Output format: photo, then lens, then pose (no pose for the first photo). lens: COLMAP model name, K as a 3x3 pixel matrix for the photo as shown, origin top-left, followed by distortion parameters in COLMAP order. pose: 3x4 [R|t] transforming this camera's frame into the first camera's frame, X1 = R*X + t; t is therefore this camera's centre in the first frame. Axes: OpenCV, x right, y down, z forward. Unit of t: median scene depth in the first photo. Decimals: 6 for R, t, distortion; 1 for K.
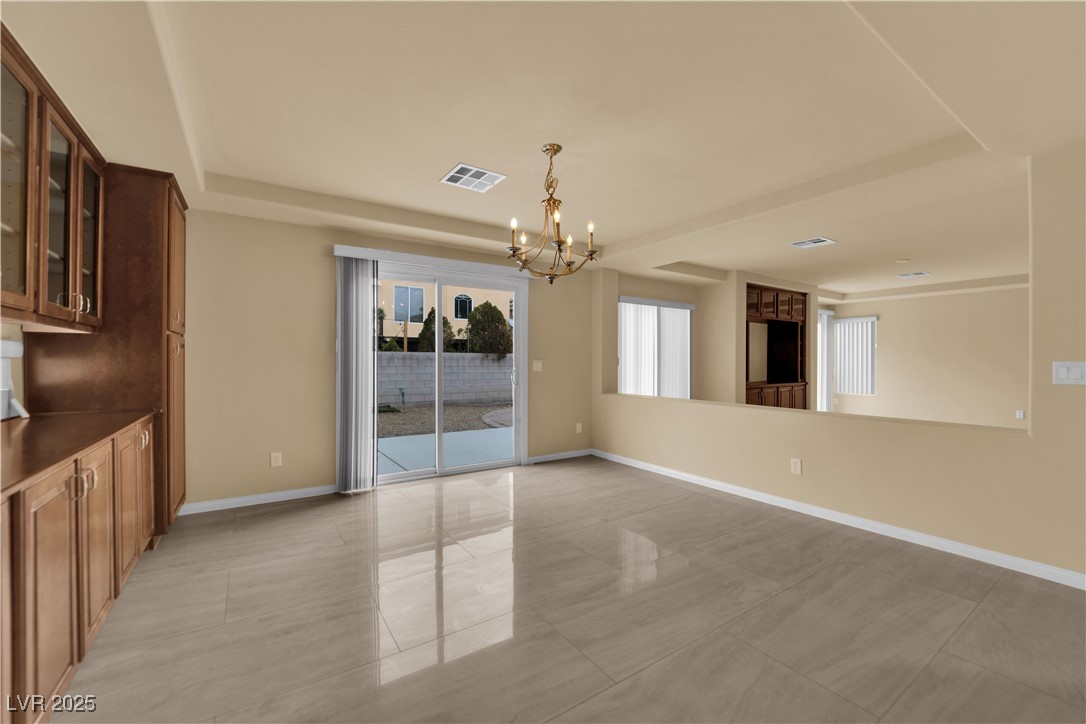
lens RADIAL K [[434.4, 0, 544.1], [0, 434.4, 360.4], [0, 0, 1]] dist [0.006829, -0.010402]
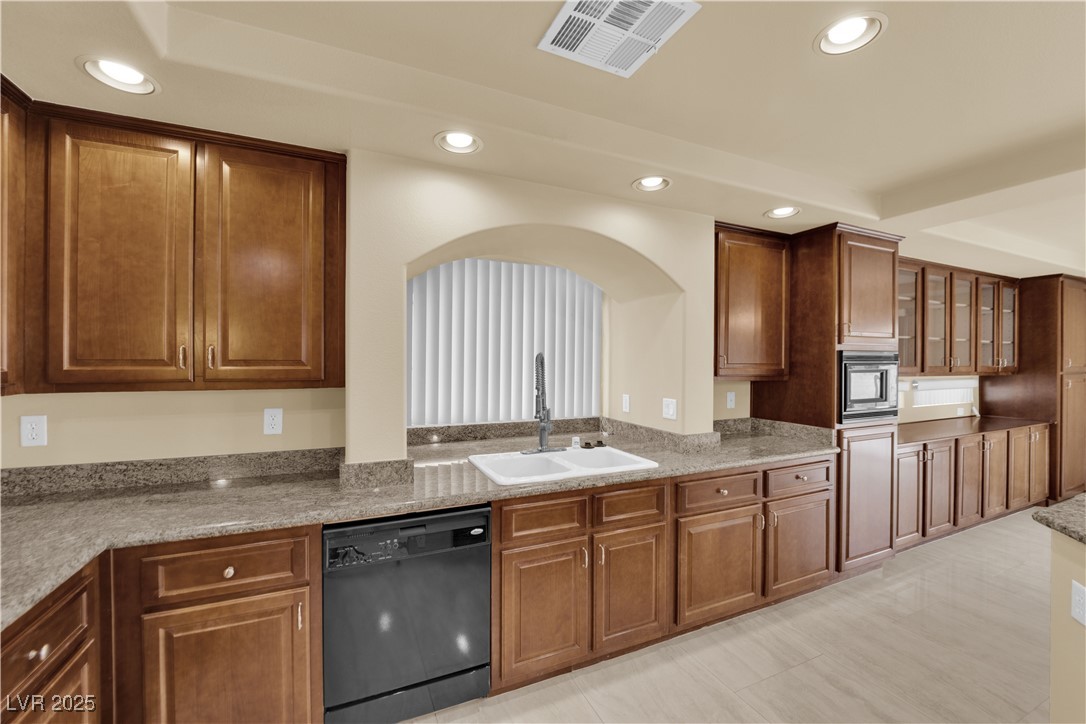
lens RADIAL K [[435.7, 0, 542.5], [0, 435.7, 362.3], [0, 0, 1]] dist [-0.014962, -0.000580]
pose [[-0.161672, -0.002481, -0.986841, 0.665683], [-0.000051, 0.999997, -0.002505, -0.070448], [0.986844, -0.000355, -0.161672, -0.420813]]
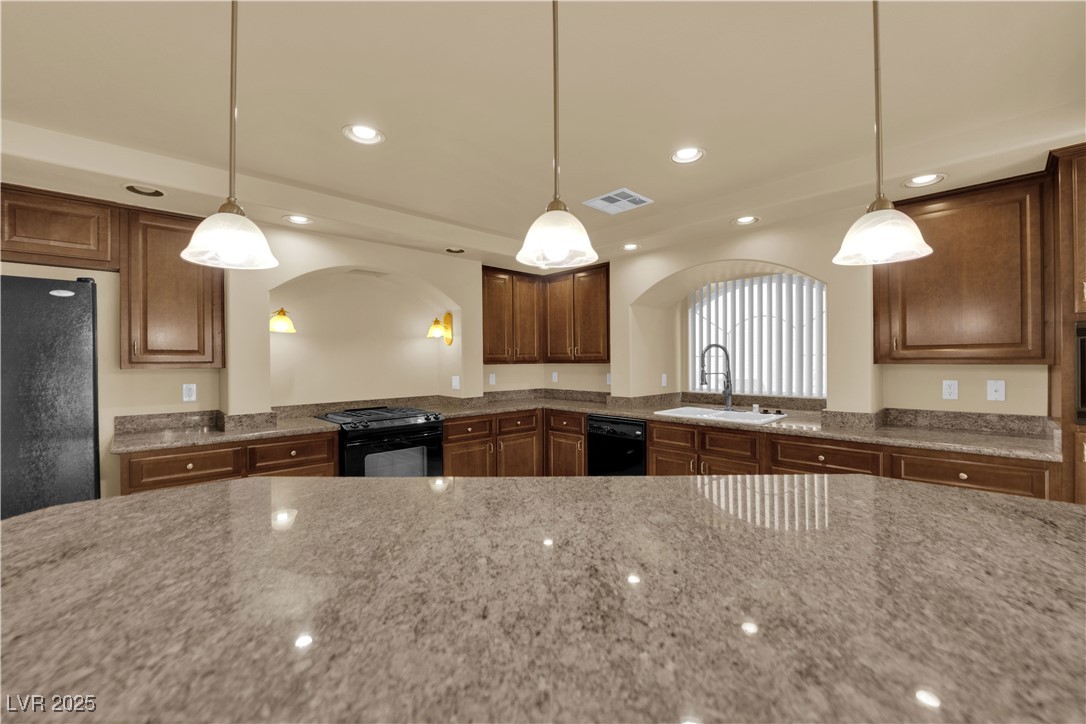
lens RADIAL K [[435.7, 0, 542.5], [0, 435.7, 362.3], [0, 0, 1]] dist [-0.014962, -0.000580]
pose [[-0.985588, 0.005359, -0.169078, 0.590481], [0.005421, 0.999985, 0.000097, -0.048251], [0.169076, -0.000820, -0.985603, 0.314927]]
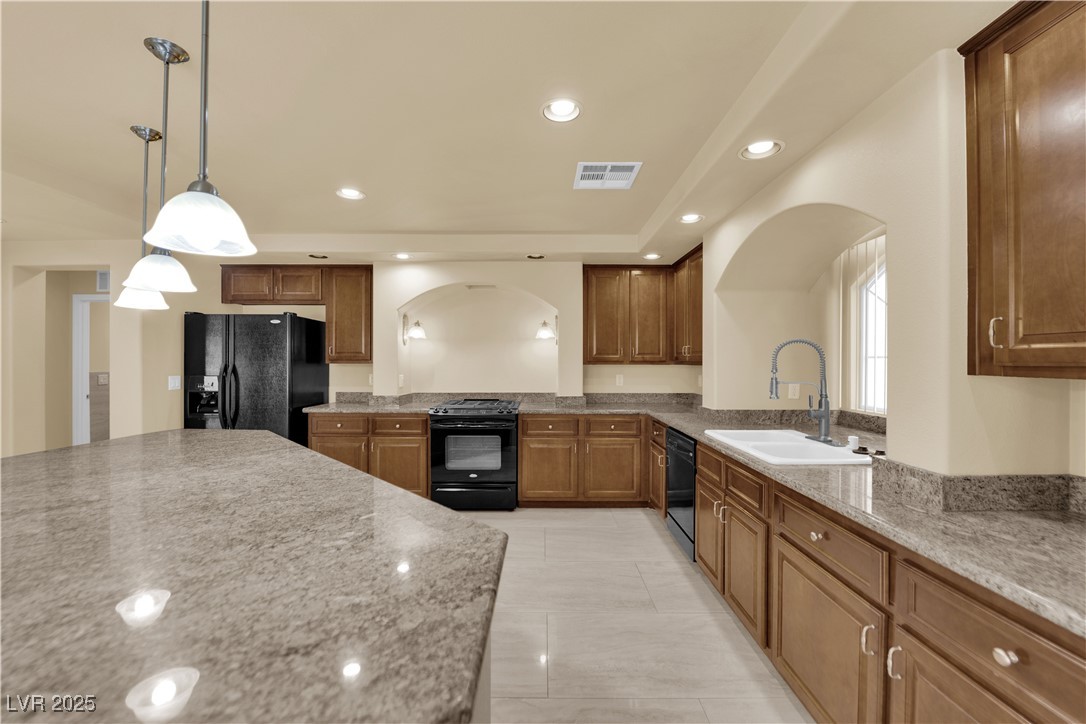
lens RADIAL K [[435.7, 0, 542.5], [0, 435.7, 362.3], [0, 0, 1]] dist [-0.014962, -0.000580]
pose [[-0.831558, -0.006802, 0.555397, 0.041600], [-0.006870, 0.999974, 0.001961, -0.050426], [-0.555396, -0.002184, -0.831583, 0.177695]]
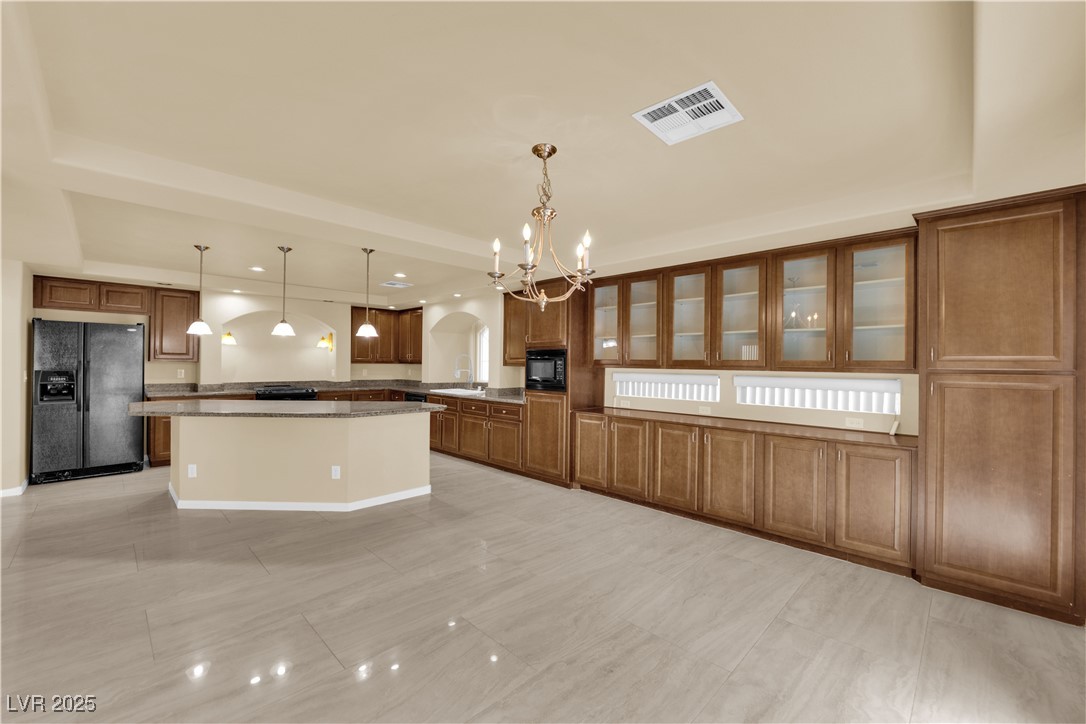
lens RADIAL K [[435.7, 0, 542.5], [0, 435.7, 362.3], [0, 0, 1]] dist [-0.014962, -0.000580]
pose [[-0.978900, -0.015682, -0.203738, 0.125973], [-0.014428, 0.999867, -0.007639, -0.045403], [0.203831, -0.004539, -0.978996, 1.227751]]
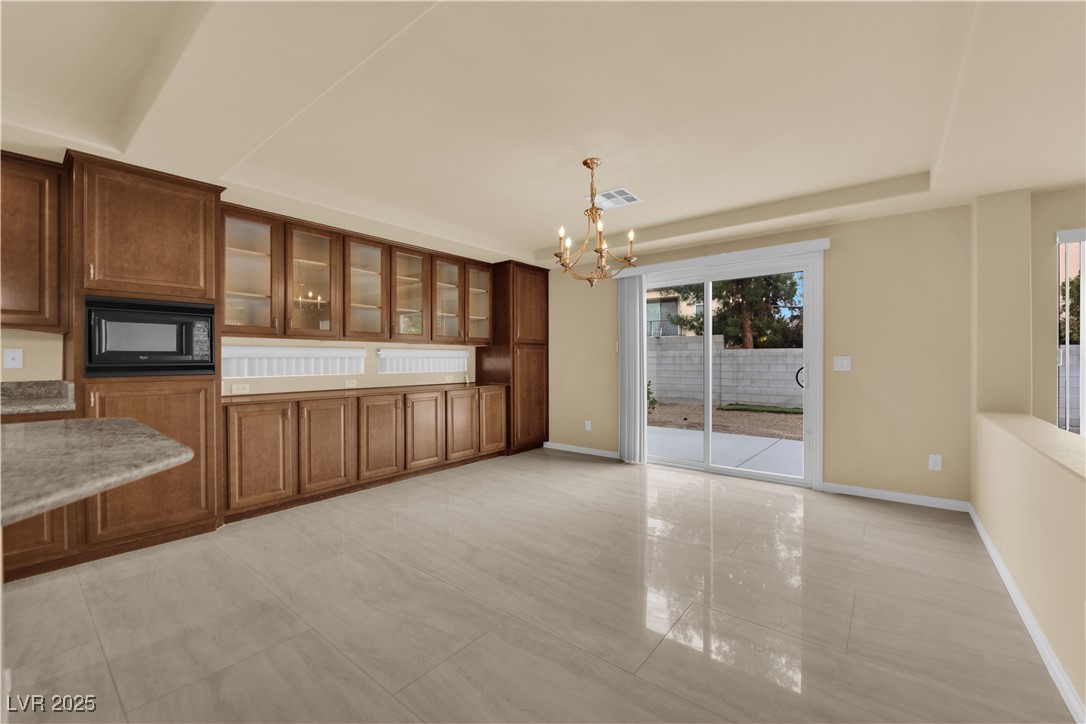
lens RADIAL K [[435.7, 0, 542.5], [0, 435.7, 362.3], [0, 0, 1]] dist [-0.014962, -0.000580]
pose [[0.307162, 0.002048, -0.951655, 0.684451], [0.005512, 0.999977, 0.003931, 0.005570], [0.951641, -0.006453, 0.307144, 0.370607]]
